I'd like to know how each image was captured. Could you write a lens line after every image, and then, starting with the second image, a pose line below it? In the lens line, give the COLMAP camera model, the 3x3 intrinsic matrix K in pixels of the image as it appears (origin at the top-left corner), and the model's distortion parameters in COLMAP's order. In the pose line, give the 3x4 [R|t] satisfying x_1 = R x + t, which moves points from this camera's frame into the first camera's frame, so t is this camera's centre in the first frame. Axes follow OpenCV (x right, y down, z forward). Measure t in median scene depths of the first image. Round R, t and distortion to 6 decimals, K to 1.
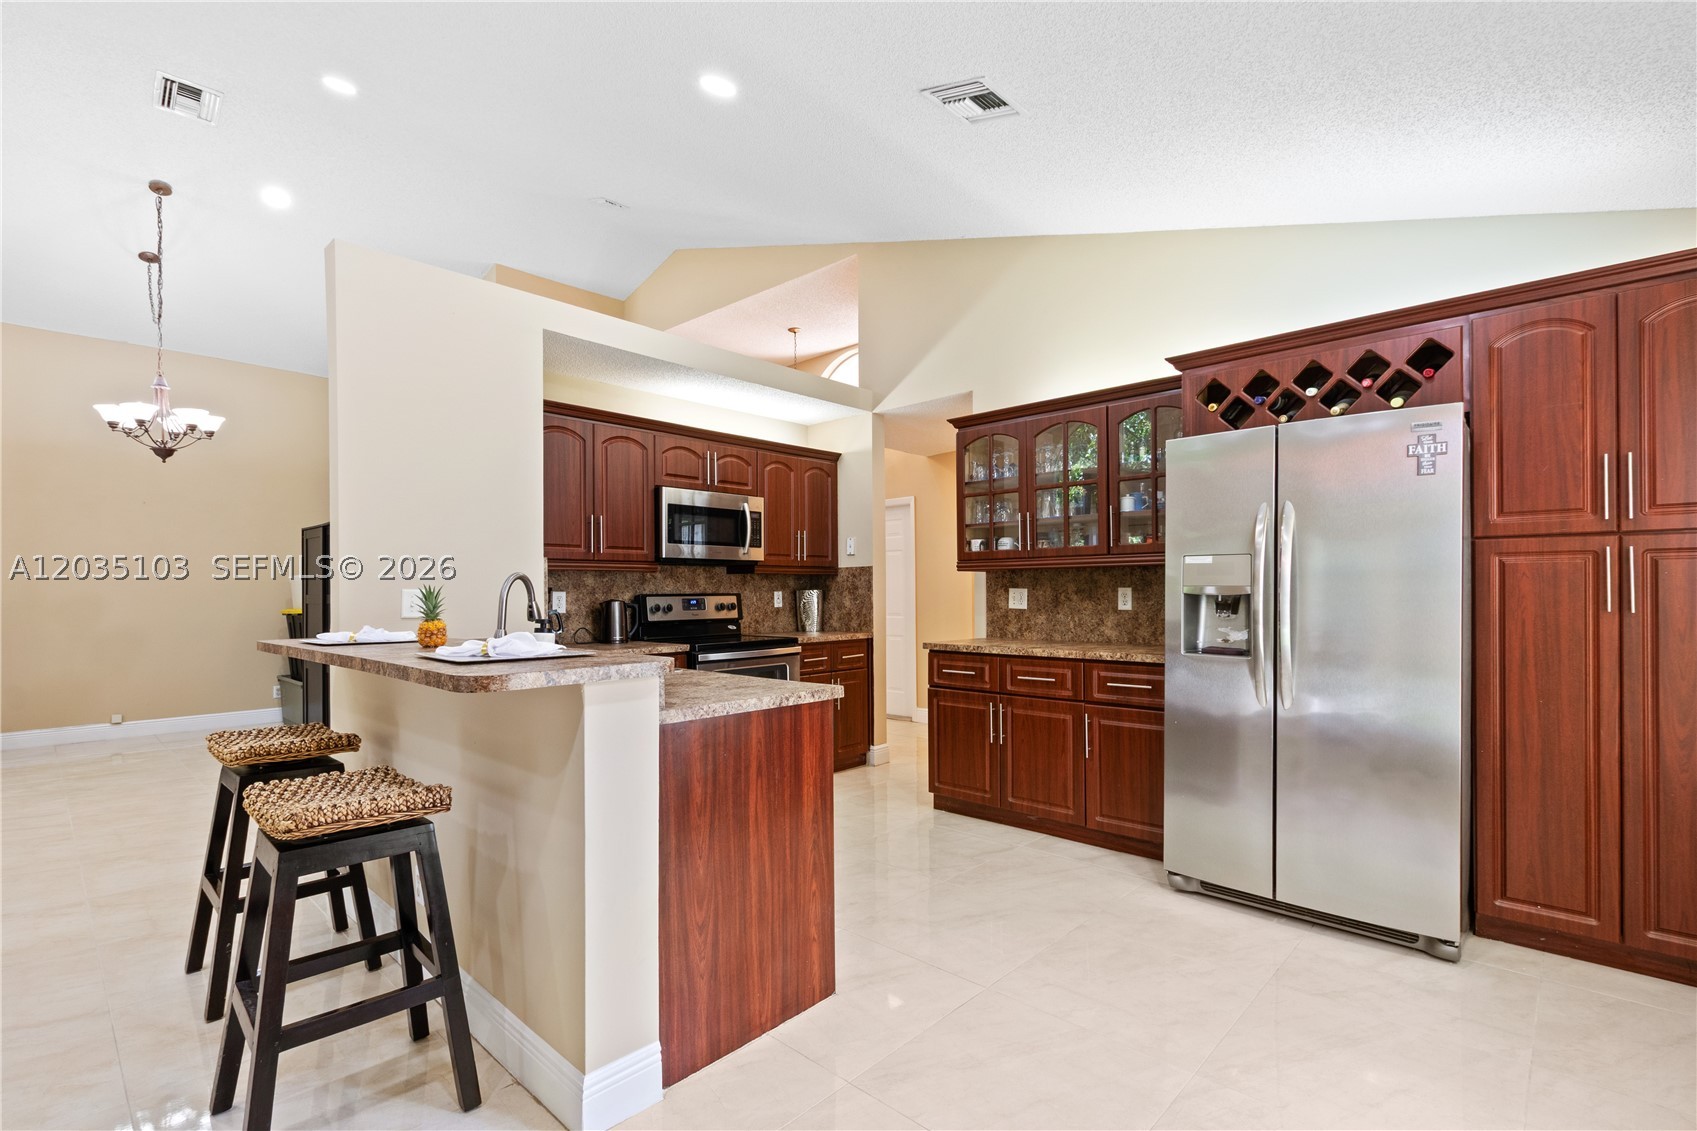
lens RADIAL K [[778.2, 0, 854.1], [0, 778.2, 586.8], [0, 0, 1]] dist [-0.015777, 0.000544]
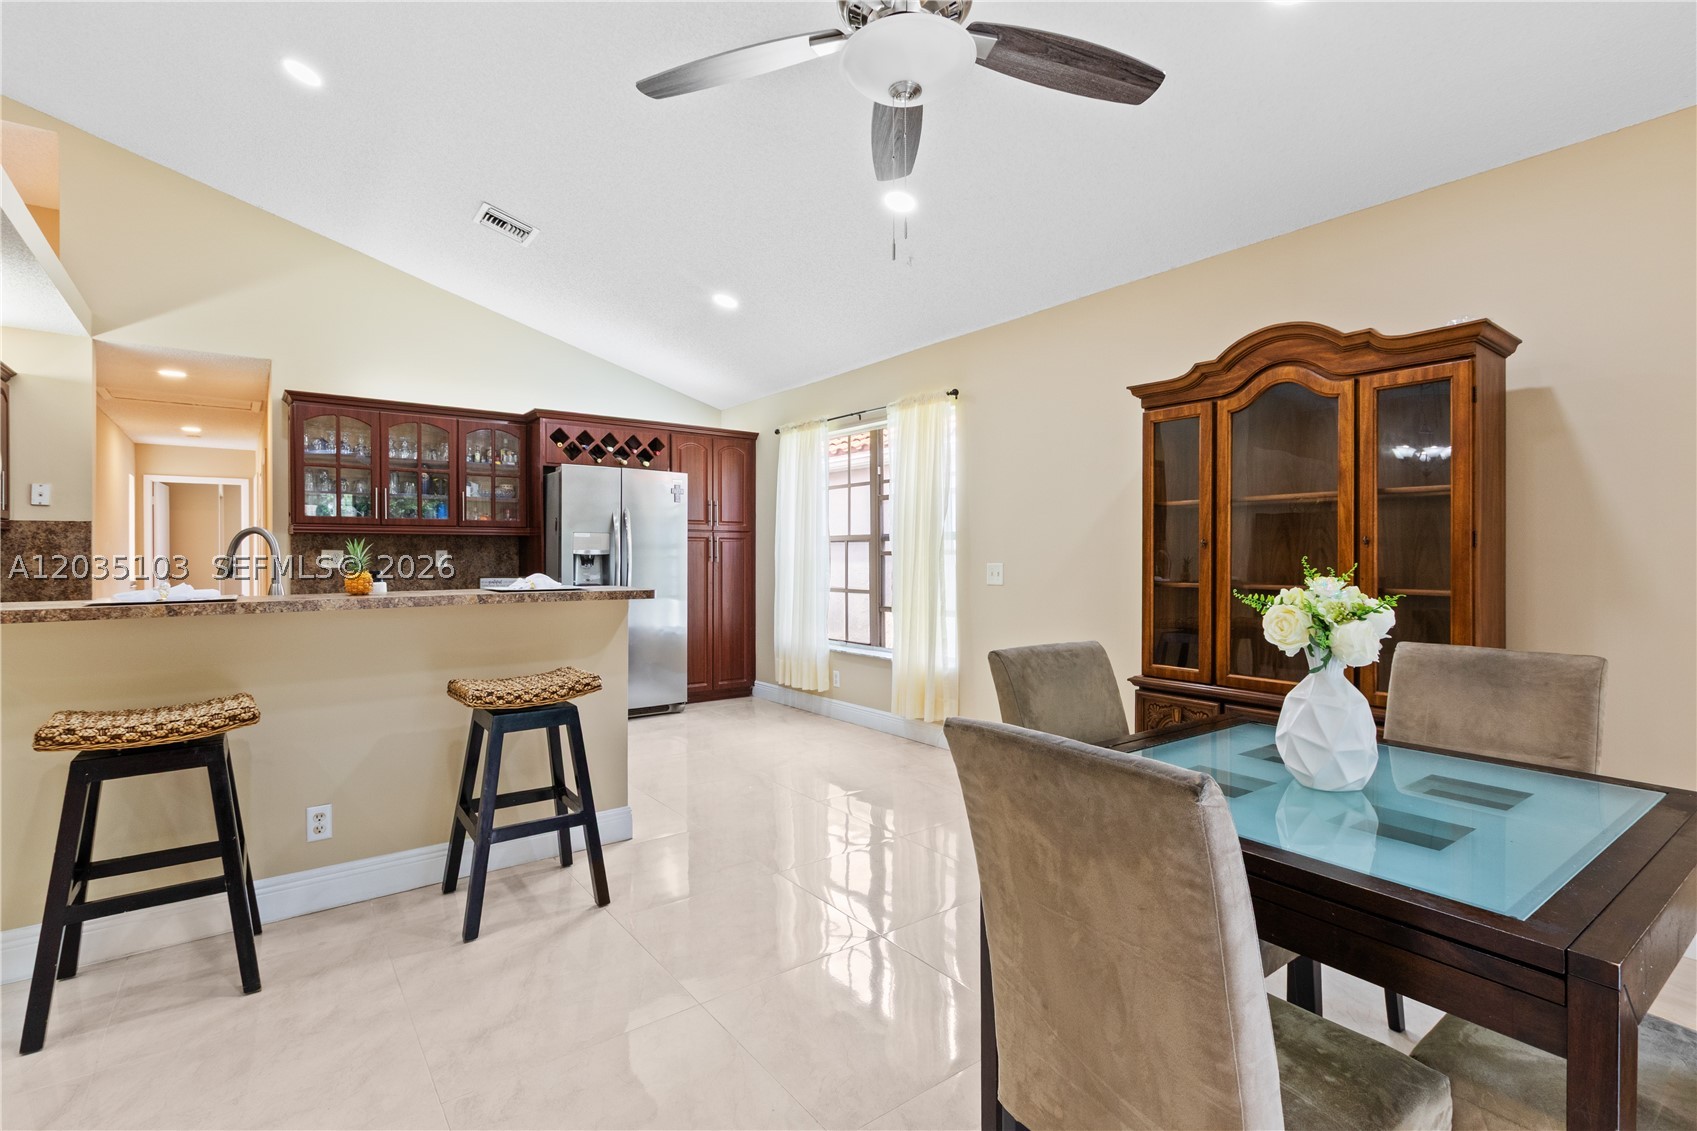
lens RADIAL K [[778.2, 0, 856.4], [0, 778.2, 560.4], [0, 0, 1]] dist [-0.015777, 0.000544]
pose [[0.155646, 0.003011, 0.987808, -1.151099], [-0.002143, 0.999994, -0.002711, 0.027622], [-0.987811, -0.001695, 0.155652, 0.085691]]
